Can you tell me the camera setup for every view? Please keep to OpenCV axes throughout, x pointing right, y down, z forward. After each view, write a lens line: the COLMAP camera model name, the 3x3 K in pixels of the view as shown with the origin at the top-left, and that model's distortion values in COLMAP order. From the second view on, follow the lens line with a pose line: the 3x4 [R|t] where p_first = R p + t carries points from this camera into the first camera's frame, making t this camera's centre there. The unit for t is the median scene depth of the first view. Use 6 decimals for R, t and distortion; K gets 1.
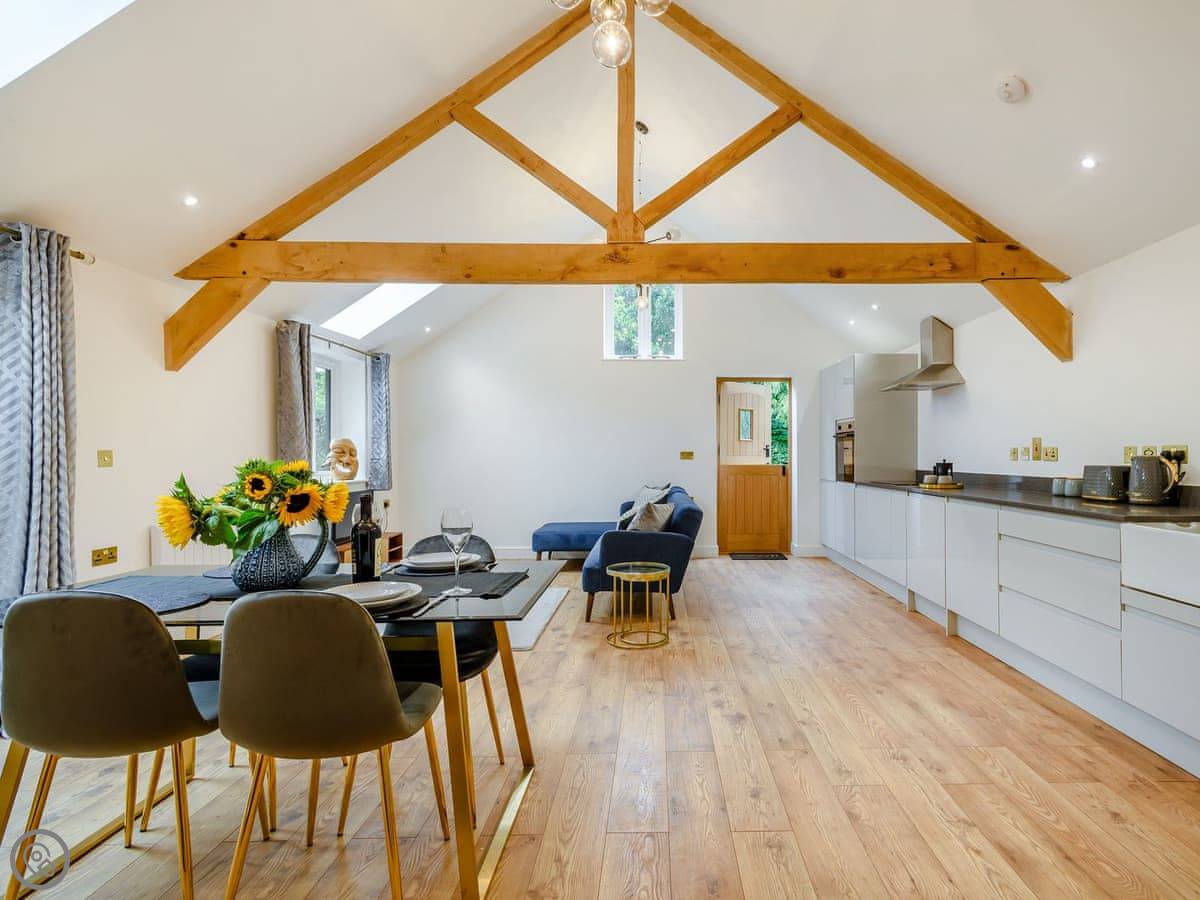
lens RADIAL K [[634.8, 0, 668.1], [0, 634.8, 455.2], [0, 0, 1]] dist [0.016230, -0.005729]
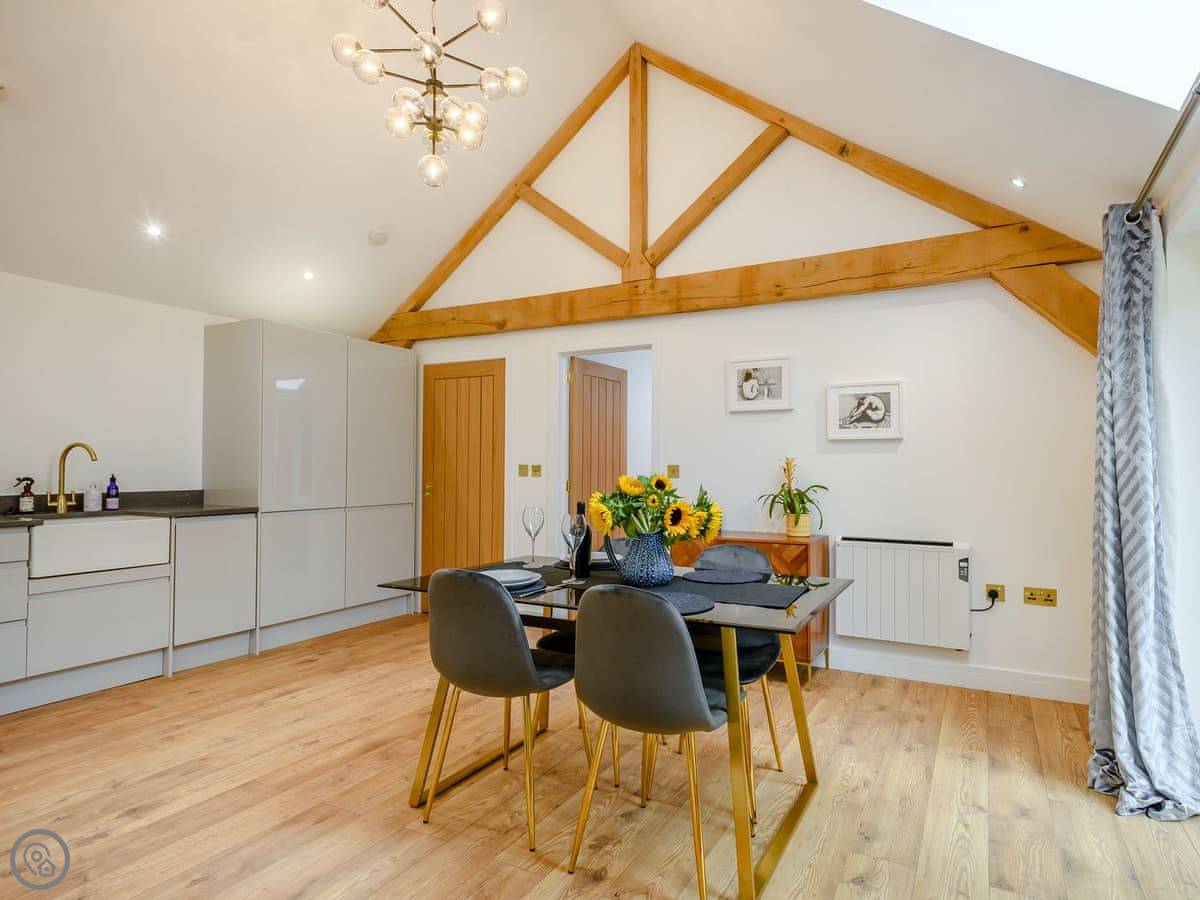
lens RADIAL K [[653.6, 0, 665.7], [0, 653.6, 455.1], [0, 0, 1]] dist [0.020671, -0.006373]
pose [[-0.885211, 0.007574, 0.465128, -0.630068], [0.000224, 0.999874, -0.015855, -0.005708], [-0.465189, -0.013931, -0.885102, 1.068004]]
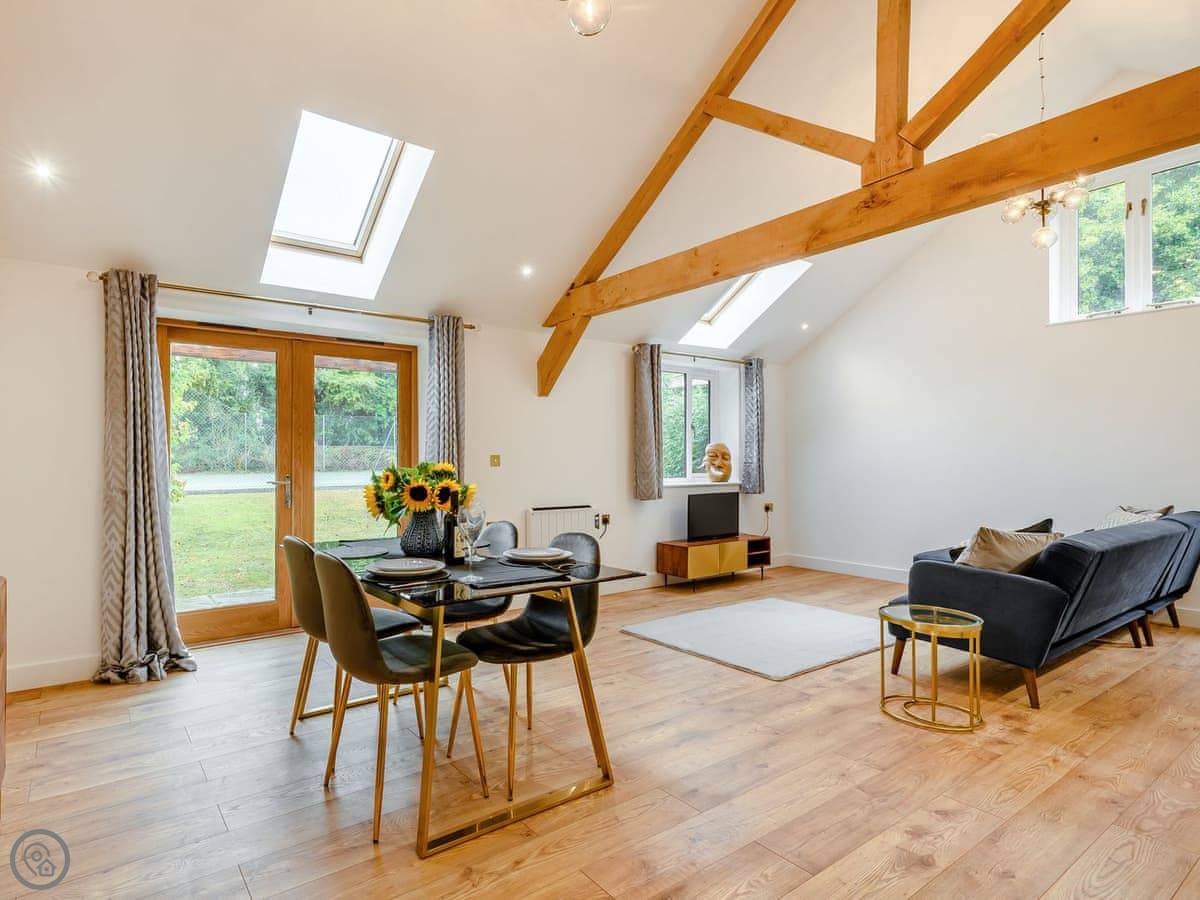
lens RADIAL K [[634.8, 0, 519.0], [0, 634.8, 454.8], [0, 0, 1]] dist [0.016230, -0.005729]
pose [[0.544489, -0.003686, -0.838760, 0.330687], [-0.001975, 0.999982, -0.005677, -0.000025], [0.838766, 0.004747, 0.544472, 0.223059]]
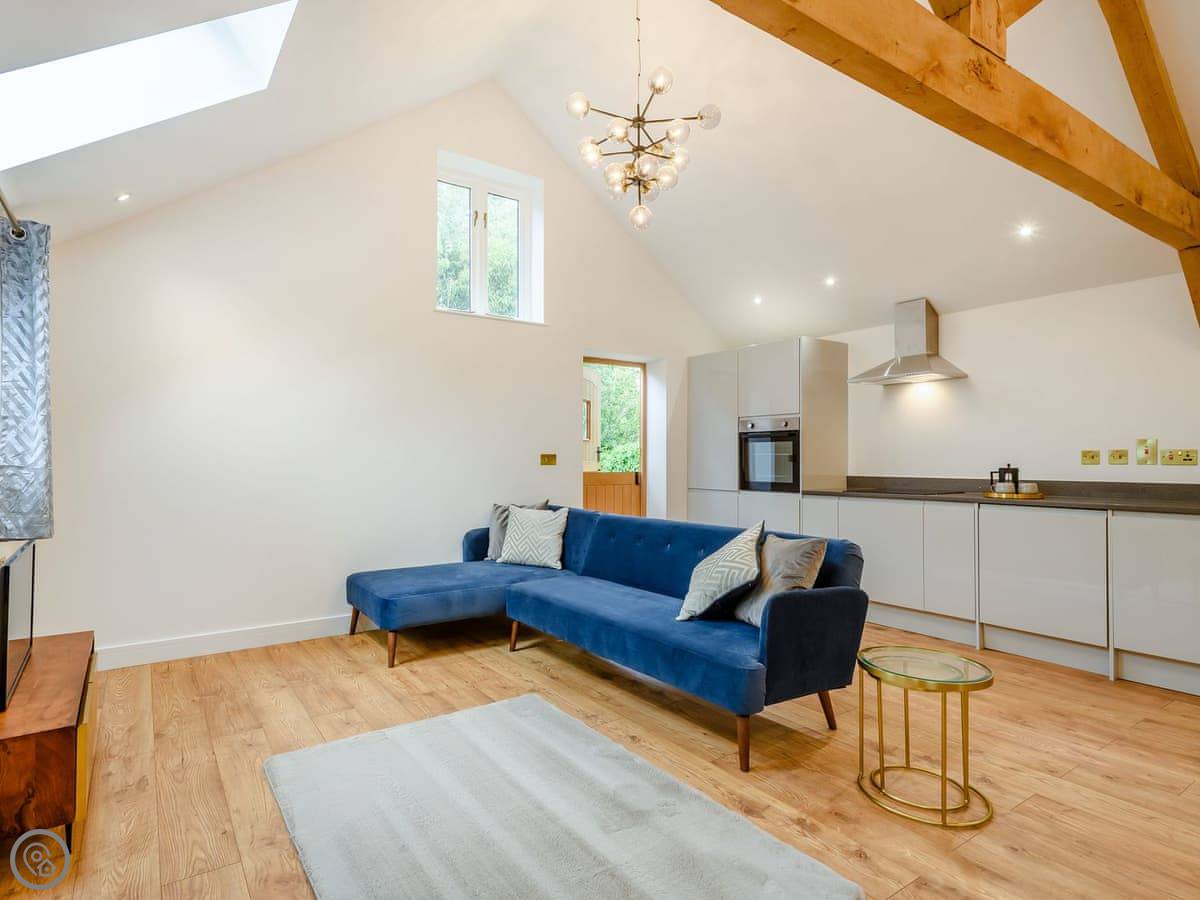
lens RADIAL K [[634.8, 0, 576.0], [0, 634.8, 451.5], [0, 0, 1]] dist [0.016230, -0.005729]
pose [[0.843355, 0.012593, 0.537209, -0.630141], [-0.002843, 0.999816, -0.018975, 0.009851], [-0.537349, 0.014475, 0.843236, 0.741578]]
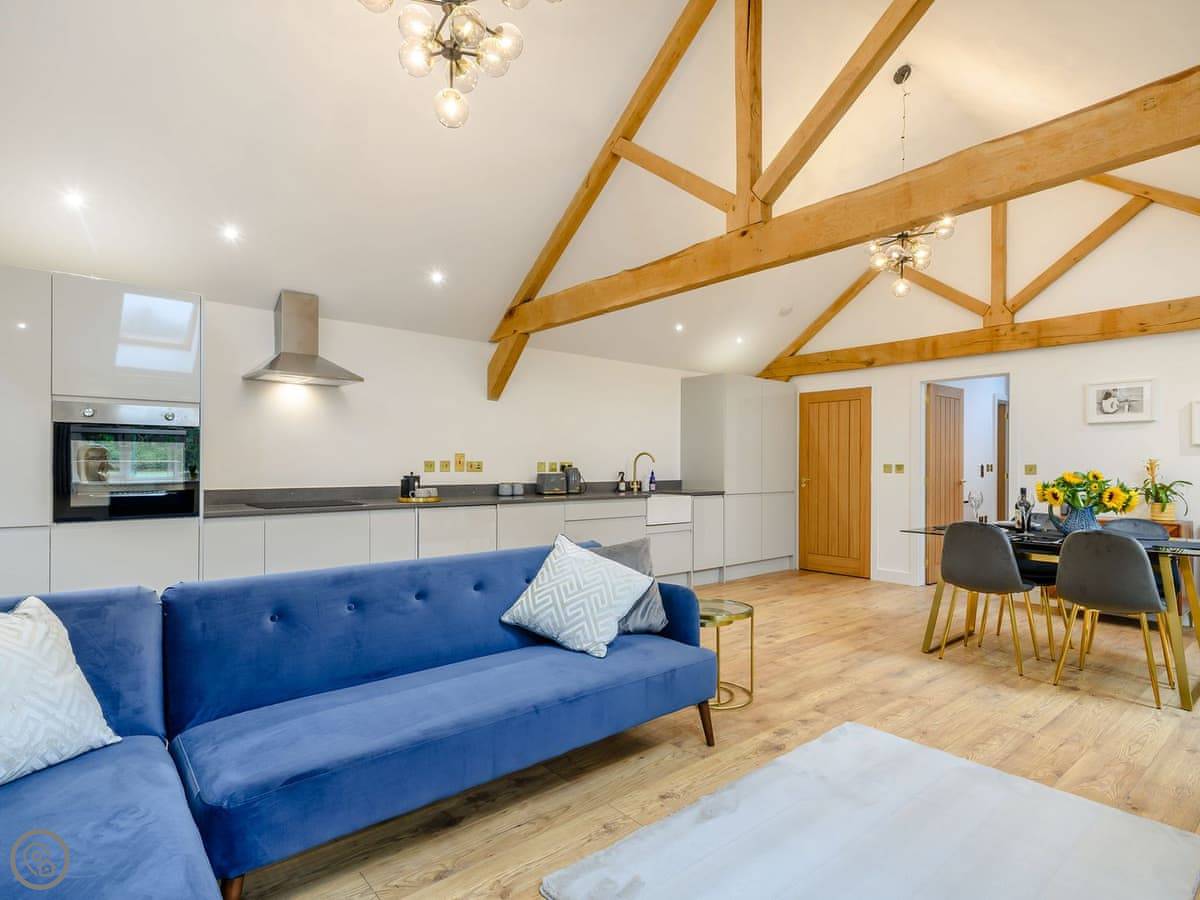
lens RADIAL K [[632.4, 0, 603.3], [0, 632.4, 465.4], [0, 0, 1]] dist [0.012341, 0.001378]
pose [[-0.625336, -0.000415, 0.780356, -0.633493], [0.000271, 1.000000, 0.000749, -0.006263], [-0.780356, 0.000680, -0.625335, 1.726318]]
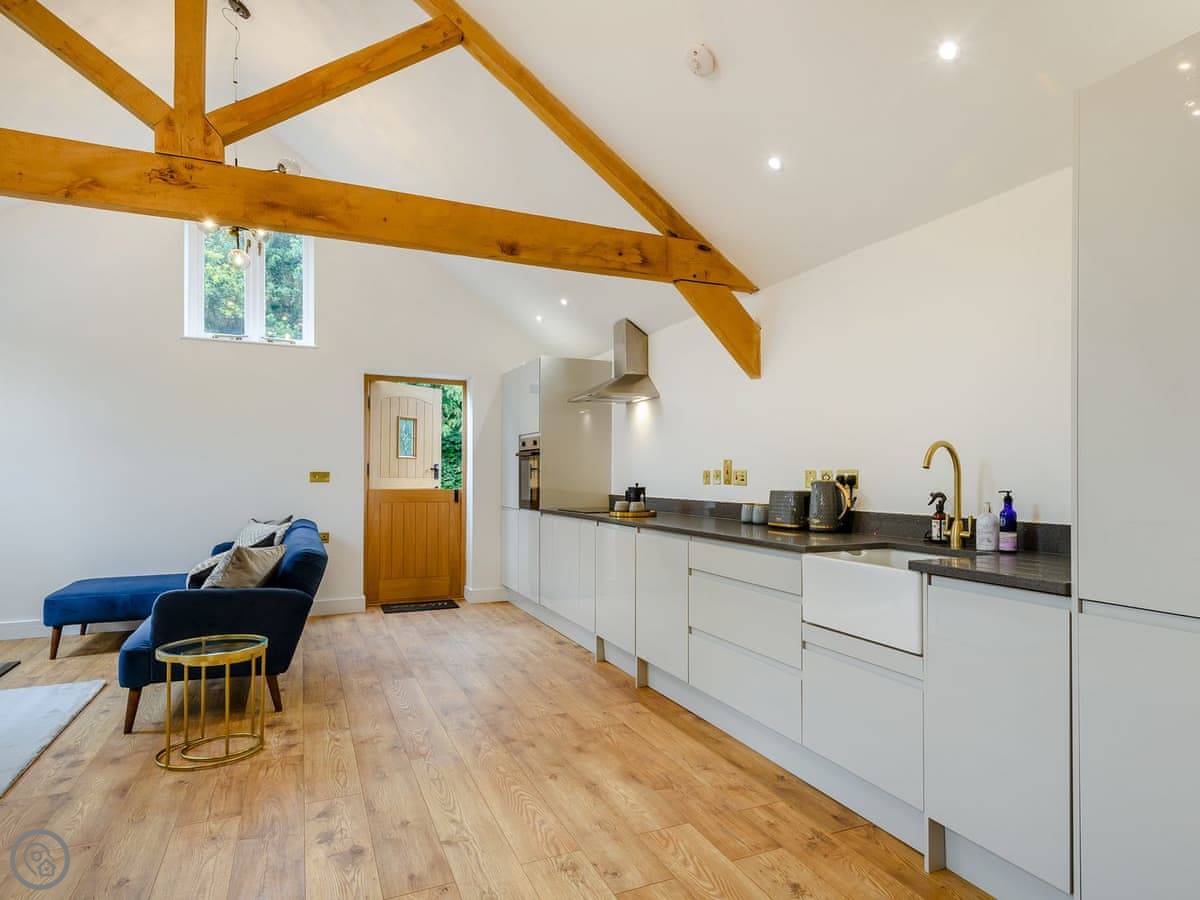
lens RADIAL K [[738.8, 0, 681.8], [0, 738.8, 474.3], [0, 0, 1]] dist [0.007880, -0.002562]
pose [[0.898127, 0.005233, 0.439705, 0.056042], [-0.004584, 0.999986, -0.002538, -0.004203], [-0.439712, 0.000264, 0.898139, 0.080735]]
